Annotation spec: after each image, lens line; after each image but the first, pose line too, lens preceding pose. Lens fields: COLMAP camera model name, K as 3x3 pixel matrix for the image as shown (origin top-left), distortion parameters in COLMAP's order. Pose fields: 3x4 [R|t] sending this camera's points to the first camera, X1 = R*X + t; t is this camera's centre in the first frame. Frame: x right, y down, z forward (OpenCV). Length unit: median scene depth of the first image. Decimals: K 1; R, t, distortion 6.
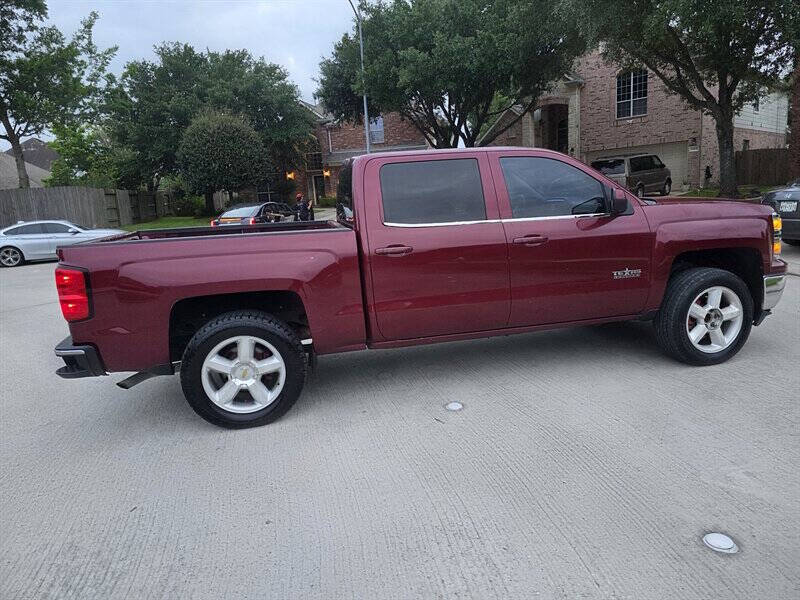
lens RADIAL K [[533.5, 0, 406.8], [0, 533.5, 296.1], [0, 0, 1]] dist [0.070198, -0.064263]
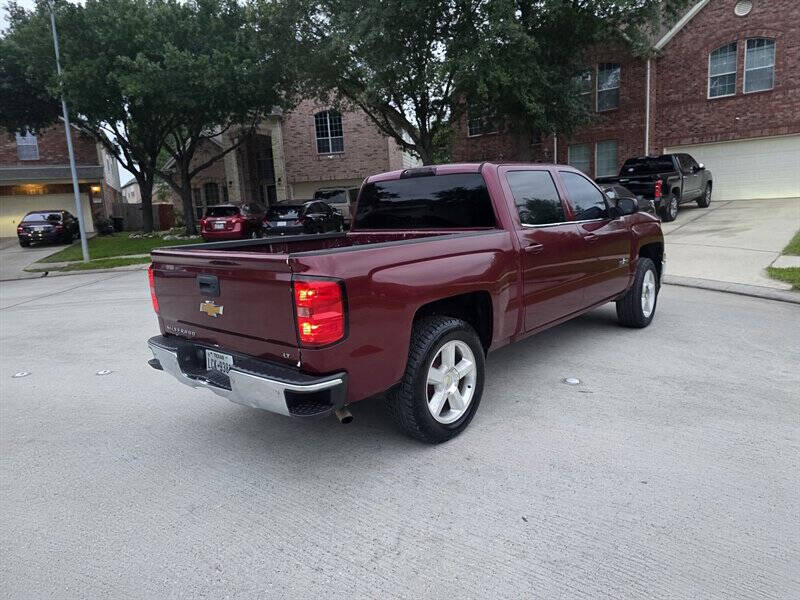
lens RADIAL K [[539.7, 0, 410.3], [0, 539.7, 301.1], [0, 0, 1]] dist [0.065743, -0.066245]
pose [[0.803620, -0.089943, 0.588307, -0.173515], [0.119978, 0.992703, -0.012121, 0.001278], [-0.582924, 0.080325, 0.808547, 0.047878]]
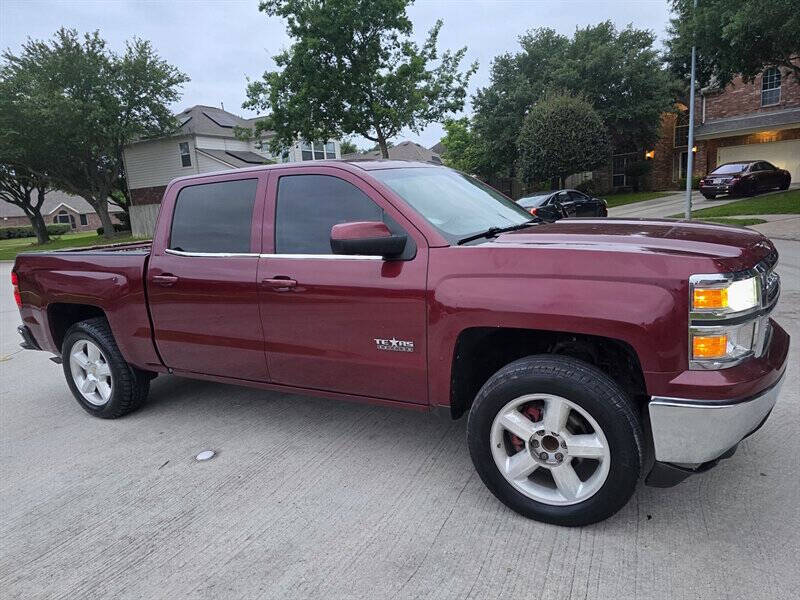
lens RADIAL K [[536.2, 0, 406.5], [0, 536.2, 306.8], [0, 0, 1]] dist [0.069358, -0.072587]
pose [[0.748297, 0.135489, -0.649379, 0.182197], [-0.099298, 0.990768, 0.092295, -0.032803], [0.655890, -0.004582, 0.754843, 0.104835]]
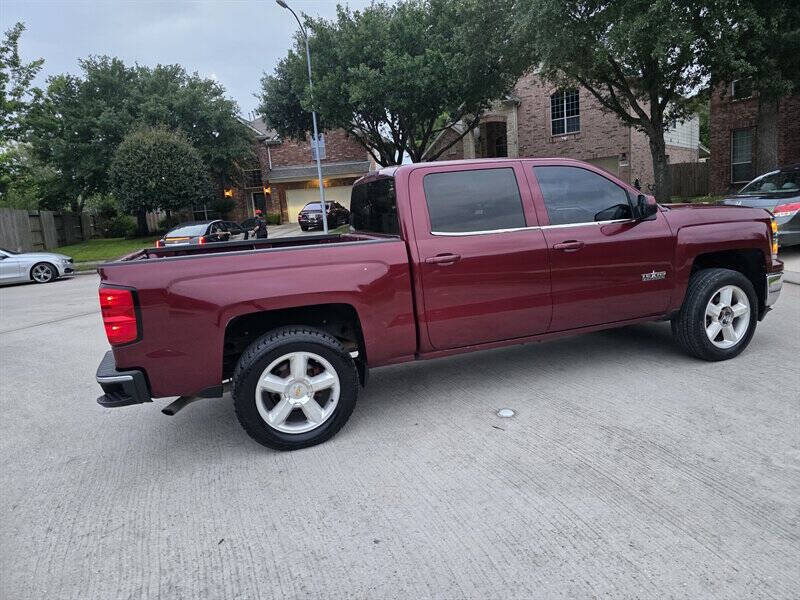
lens RADIAL K [[533.5, 0, 406.0], [0, 533.5, 298.1], [0, 0, 1]] dist [0.069743, -0.064886]
pose [[0.992089, -0.037139, 0.119920, -0.041760], [0.040266, 0.998907, -0.023758, 0.001437], [-0.118907, 0.028399, 0.992499, 0.003692]]
